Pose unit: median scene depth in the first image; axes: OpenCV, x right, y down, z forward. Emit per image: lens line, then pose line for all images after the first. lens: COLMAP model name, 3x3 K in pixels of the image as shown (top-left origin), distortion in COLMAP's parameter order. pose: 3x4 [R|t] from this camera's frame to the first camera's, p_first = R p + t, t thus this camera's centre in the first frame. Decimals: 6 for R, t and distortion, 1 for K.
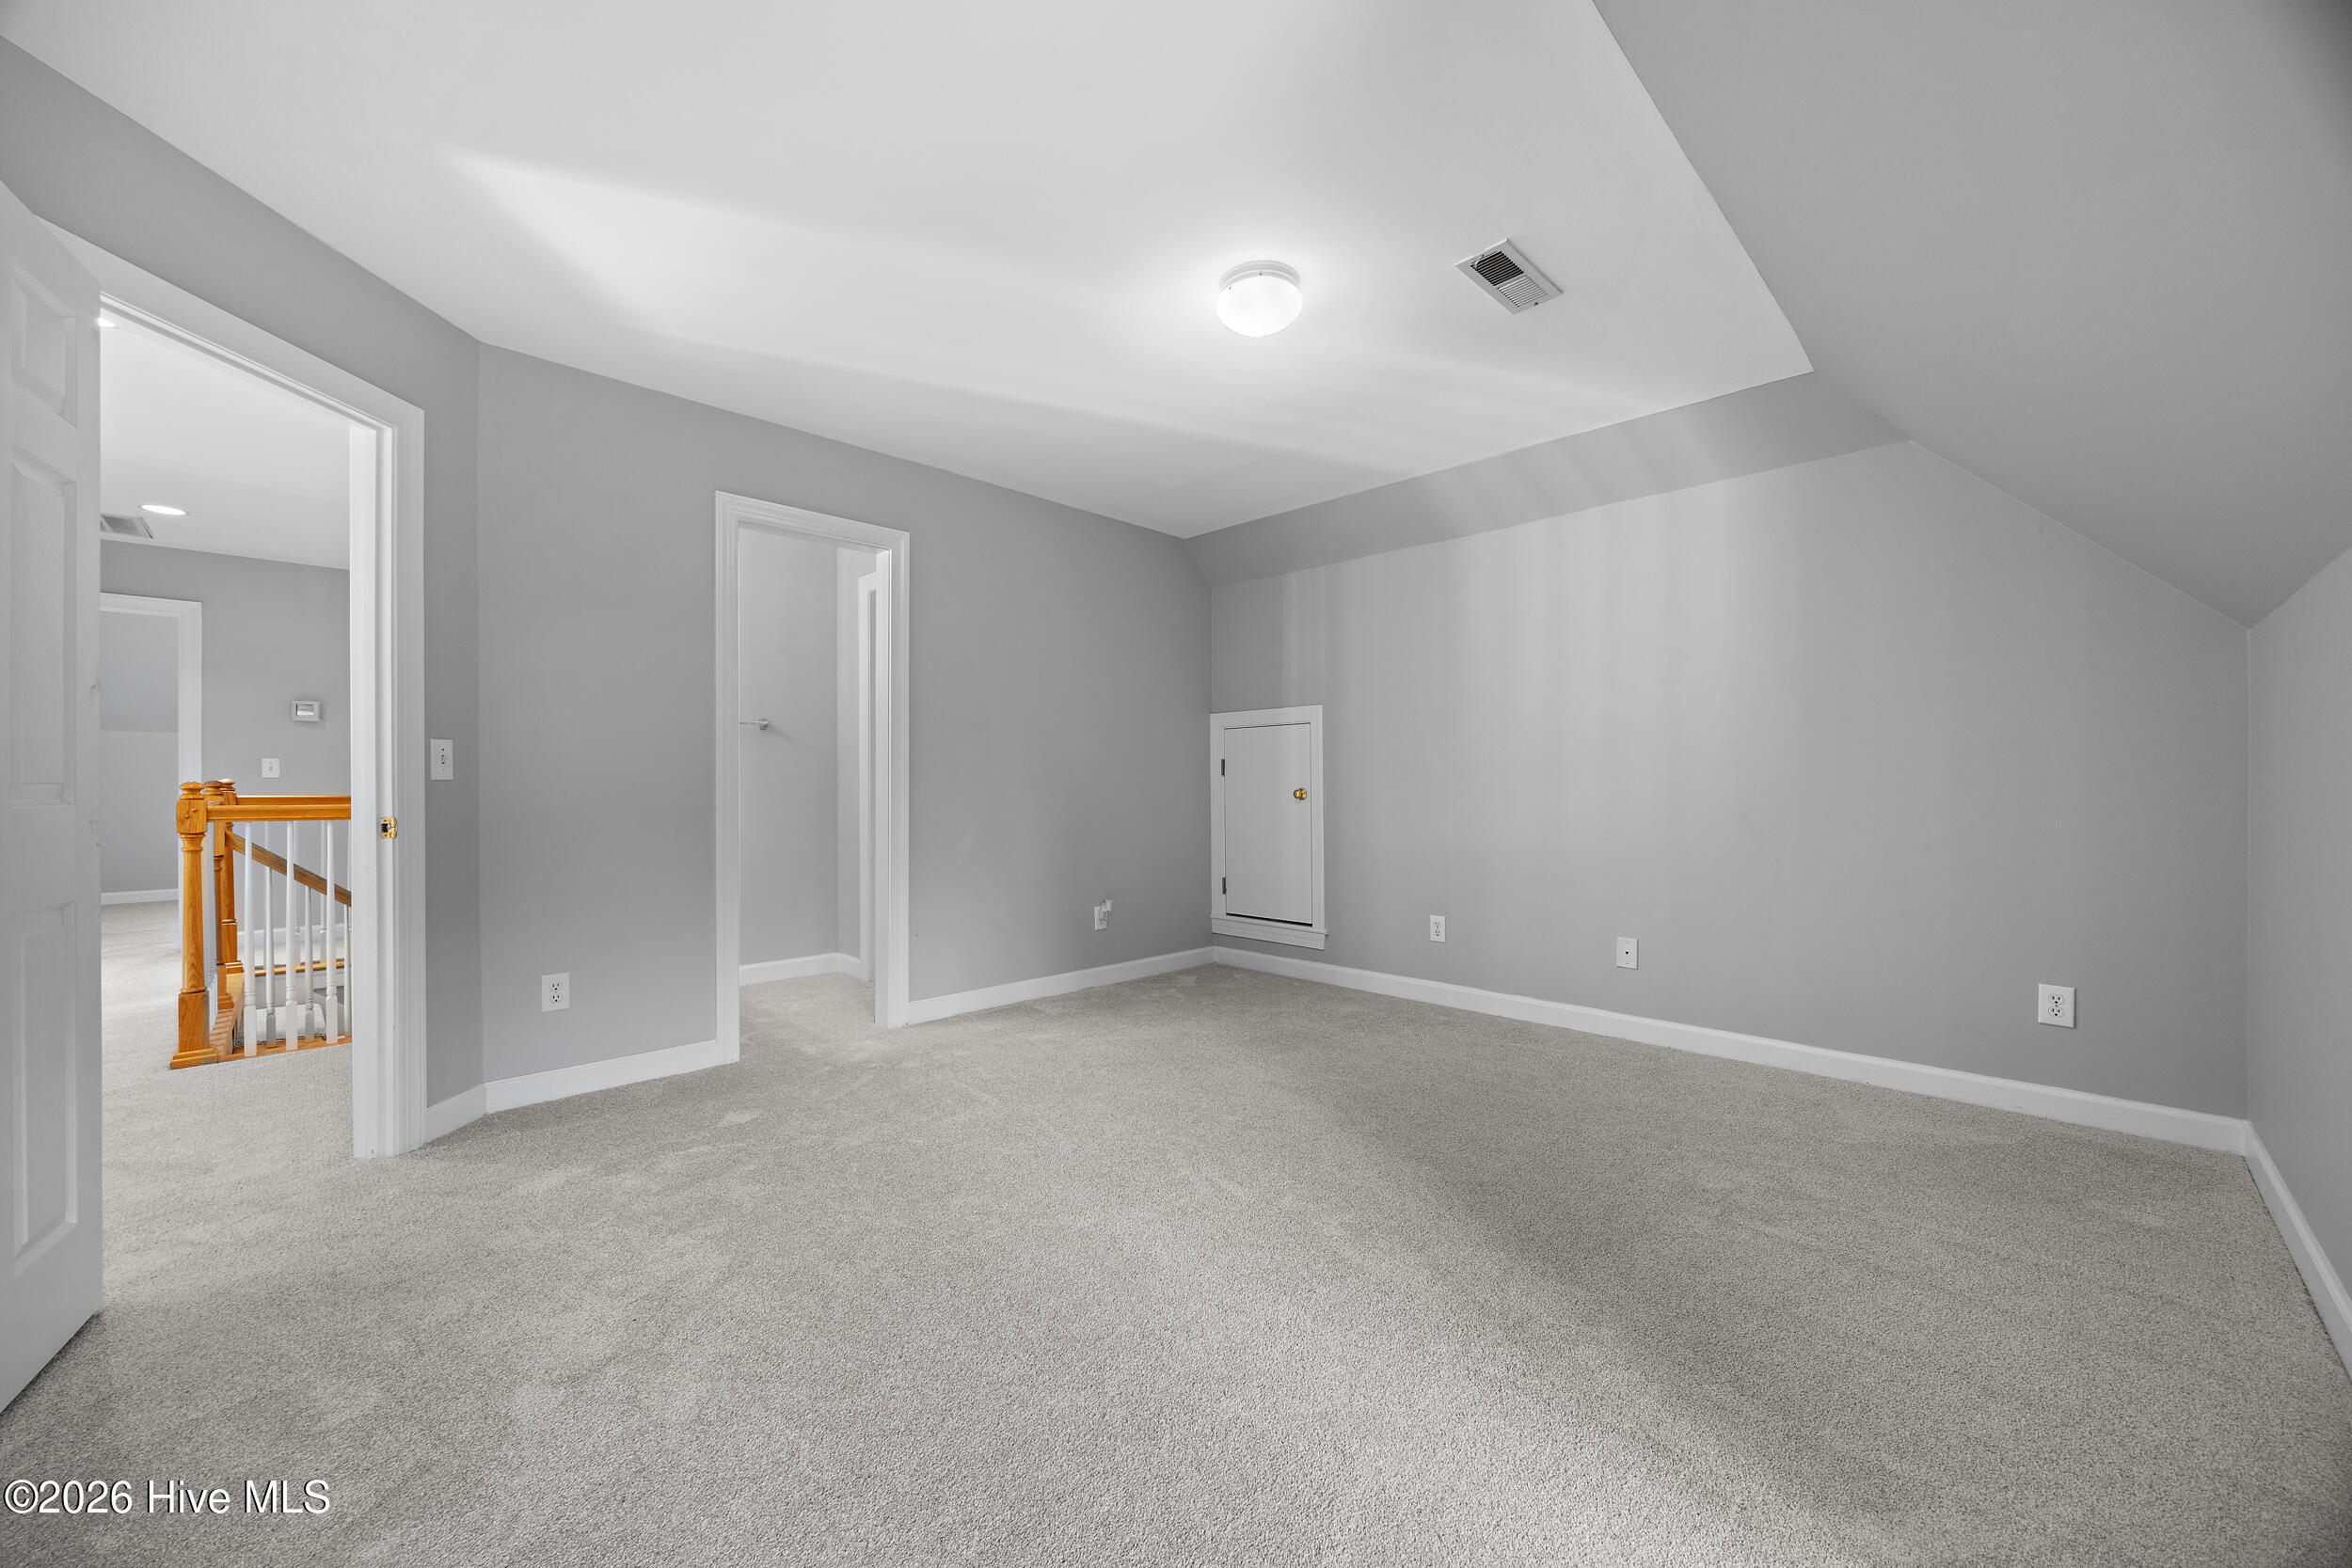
lens RADIAL K [[897.3, 0, 1175.0], [0, 897.3, 778.1], [0, 0, 1]] dist [-0.001084, -0.000379]
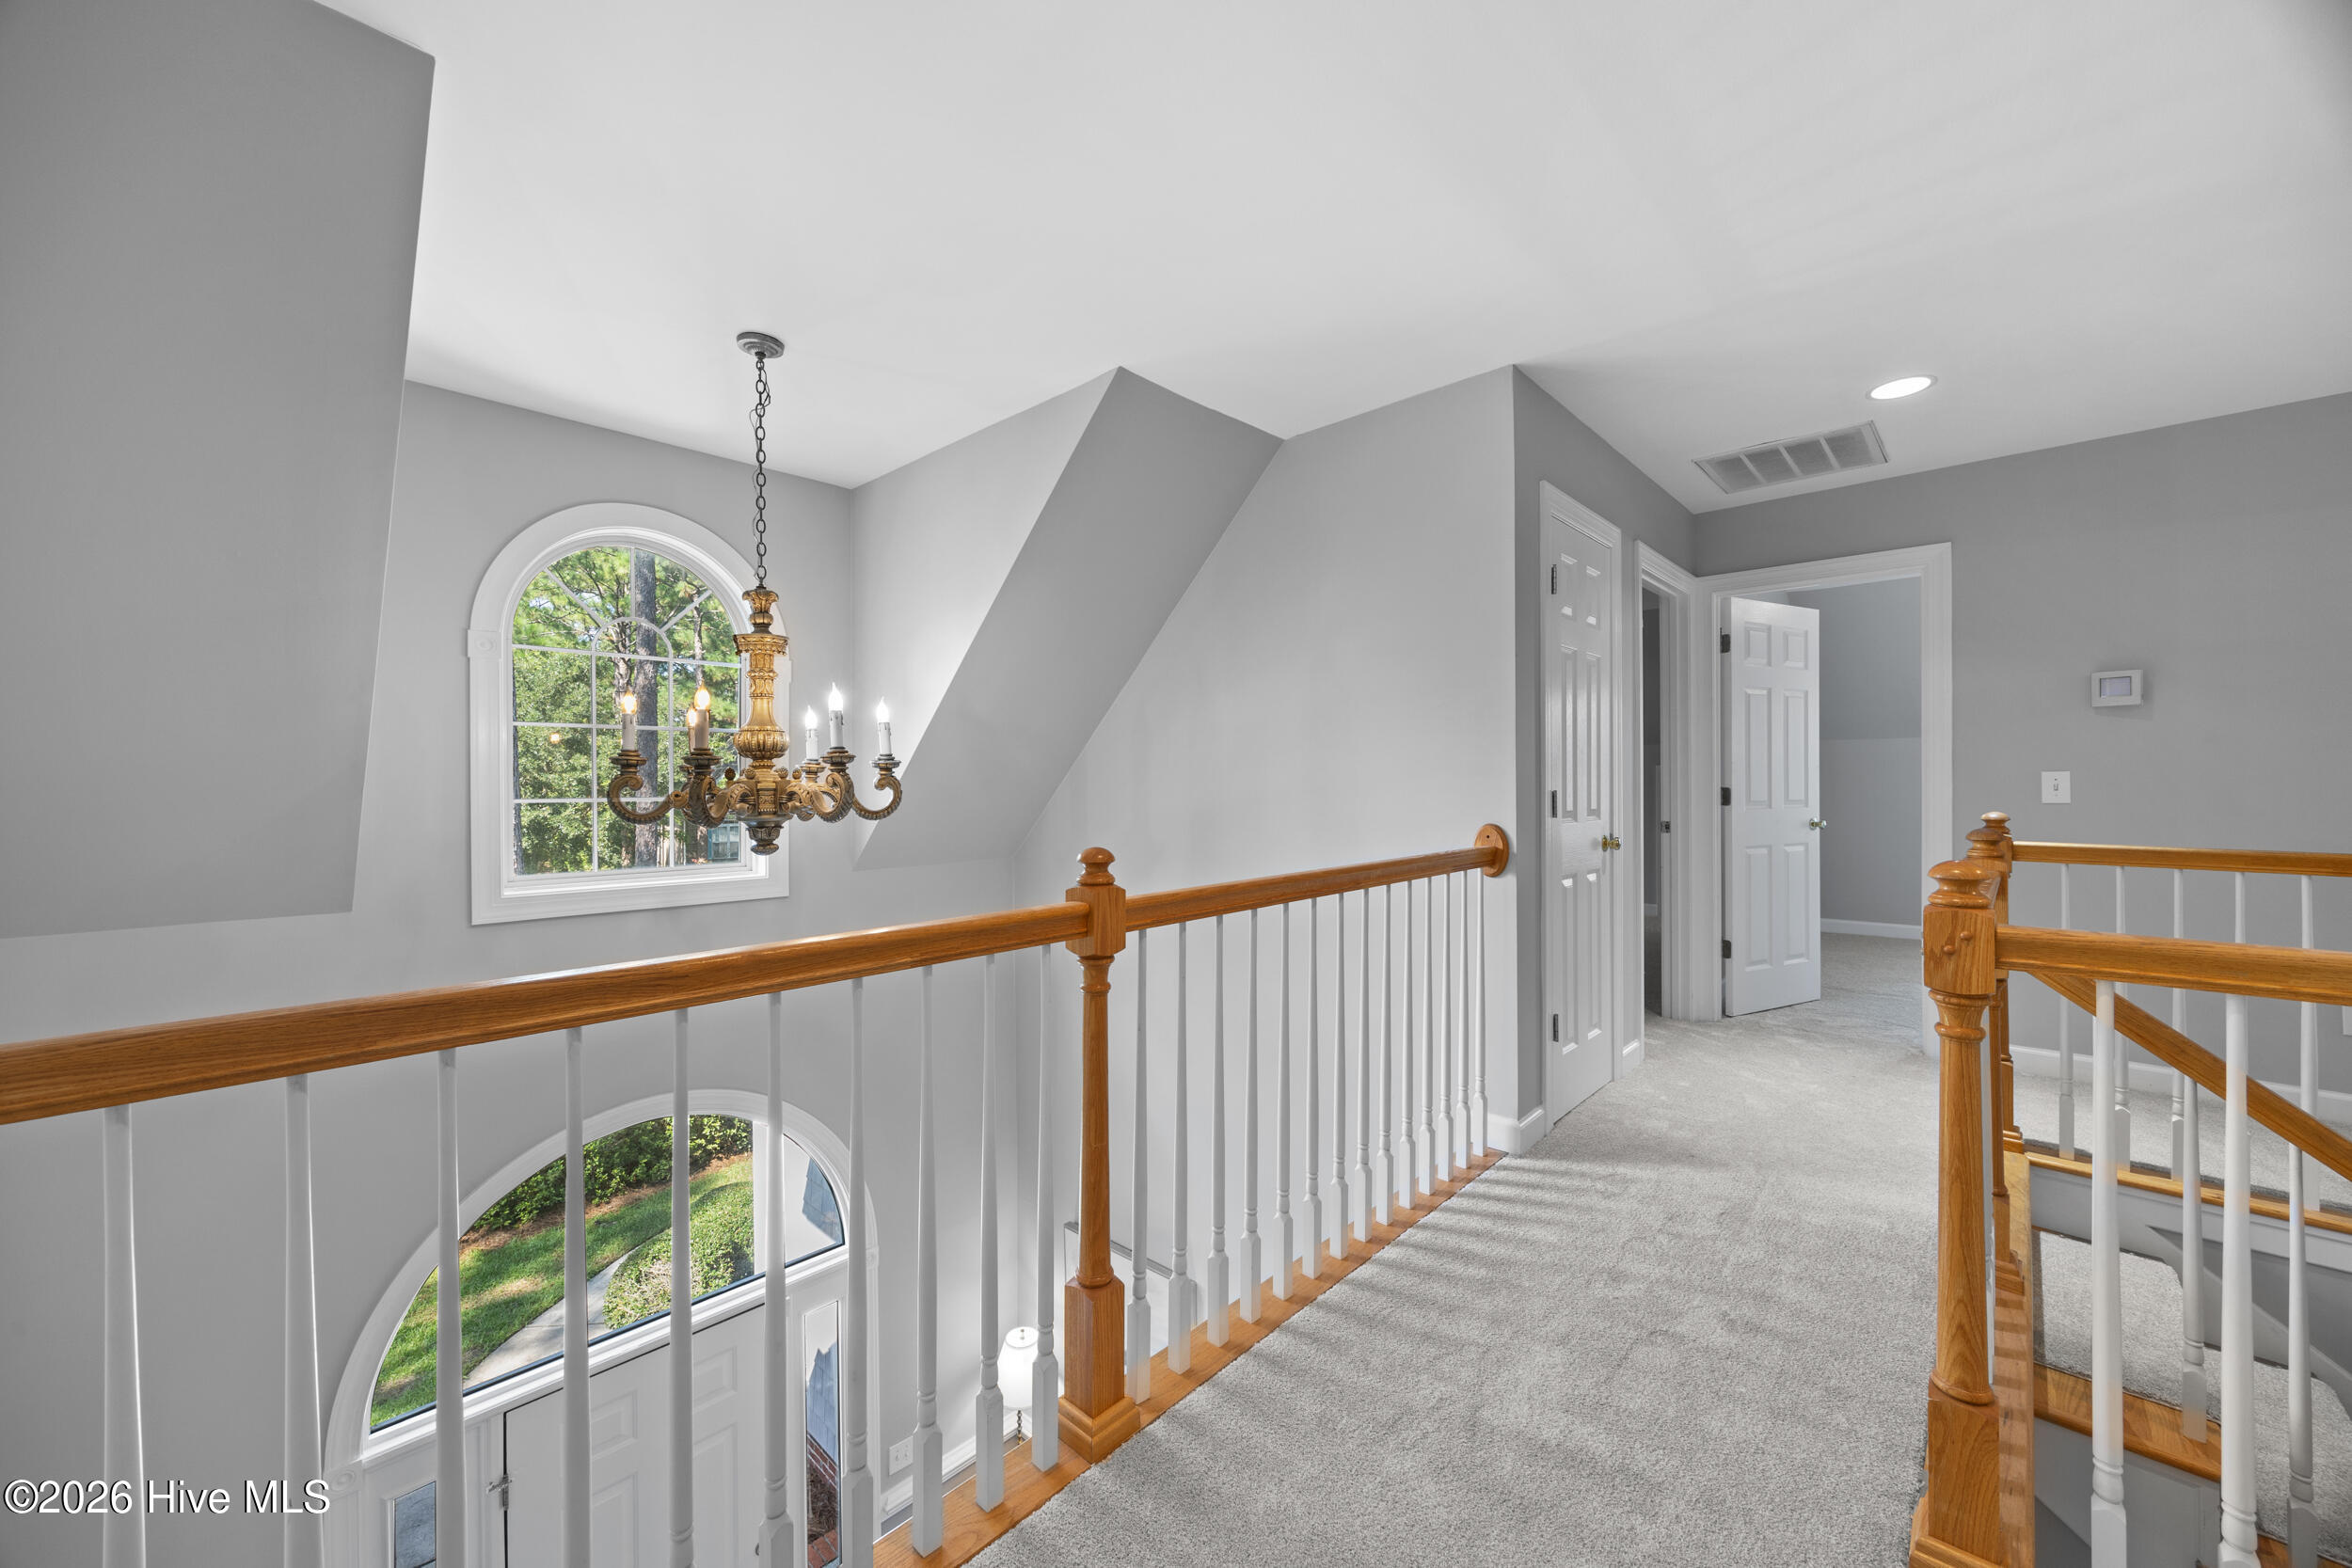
lens RADIAL K [[897.3, 0, 1157.4], [0, 897.3, 778.4], [0, 0, 1]] dist [-0.001084, -0.000379]
pose [[0.029822, 0.003899, -0.999548, -0.464422], [0.001625, 0.999991, 0.003949, -0.022751], [0.999554, -0.001742, 0.029816, 0.413185]]
